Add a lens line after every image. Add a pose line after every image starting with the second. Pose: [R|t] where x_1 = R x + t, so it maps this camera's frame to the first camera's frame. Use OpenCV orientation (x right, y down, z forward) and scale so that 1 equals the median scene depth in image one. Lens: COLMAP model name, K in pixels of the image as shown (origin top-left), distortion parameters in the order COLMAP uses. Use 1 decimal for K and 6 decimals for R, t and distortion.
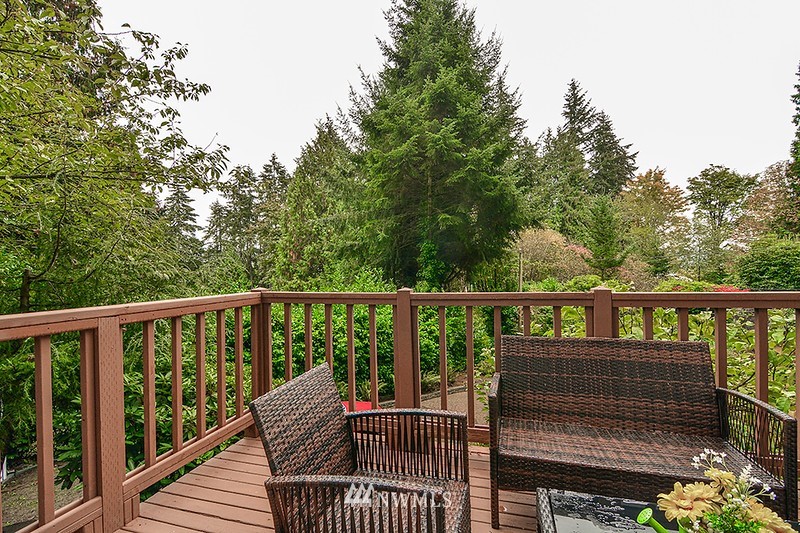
lens RADIAL K [[385.7, 0, 390.0], [0, 385.7, 271.5], [0, 0, 1]] dist [0.015370, -0.008421]
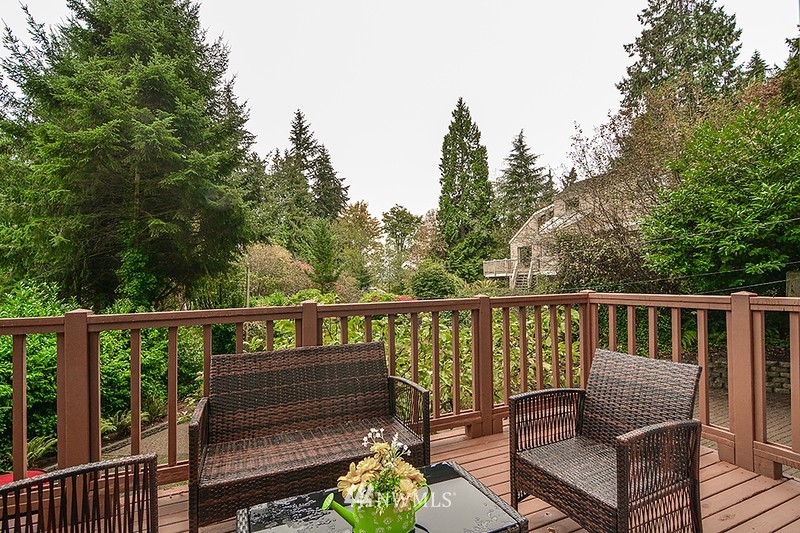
lens RADIAL K [[385.7, 0, 399.6], [0, 385.7, 270.5], [0, 0, 1]] dist [0.015370, -0.008421]
pose [[0.766480, 0.022290, 0.641881, 0.004158], [0.003810, 0.999222, -0.039248, -0.000179], [-0.642256, 0.032529, 0.765799, -0.001669]]
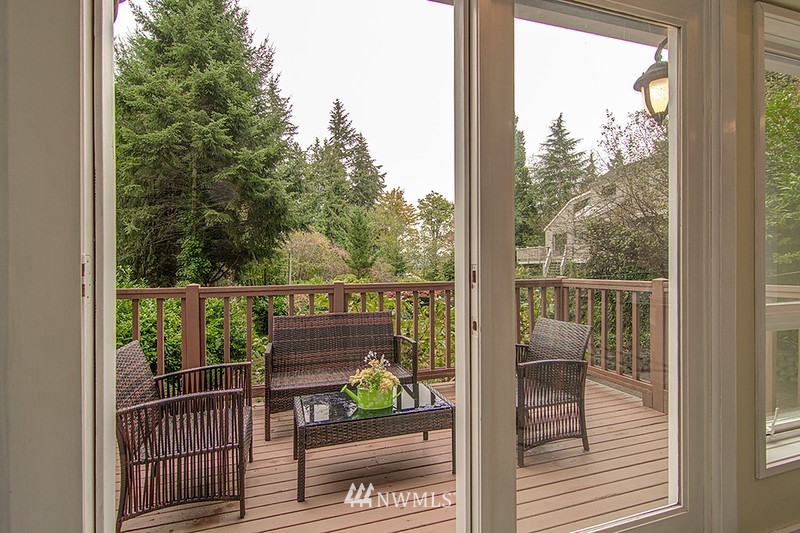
lens RADIAL K [[385.7, 0, 398.6], [0, 385.7, 262.1], [0, 0, 1]] dist [0.015370, -0.008421]
pose [[0.825071, 0.019768, 0.564683, -0.016308], [-0.006772, 0.999662, -0.025102, 0.000370], [-0.564989, 0.016887, 0.824926, -0.051131]]
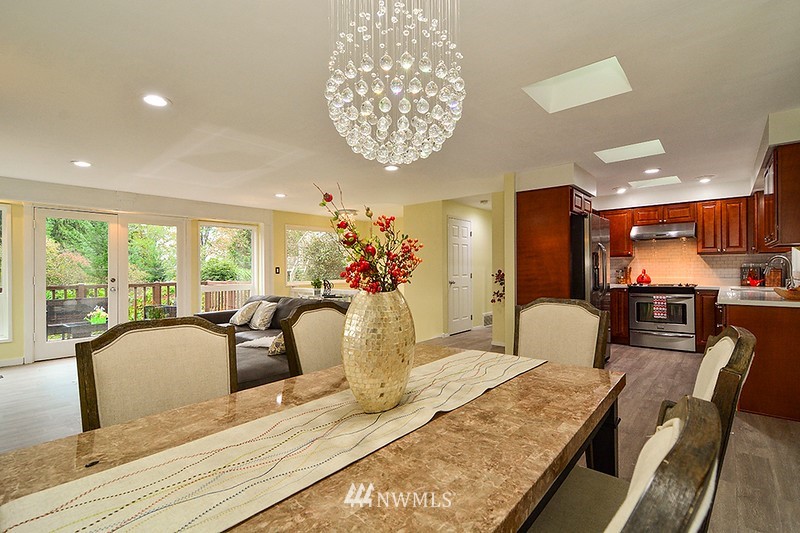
lens RADIAL K [[385.7, 0, 407.2], [0, 385.7, 271.2], [0, 0, 1]] dist [0.015370, -0.008421]
pose [[0.398922, 0.015634, 0.916851, -0.184992], [0.003836, 0.999817, -0.018718, -0.000450], [-0.916977, 0.010984, 0.398789, -0.383069]]
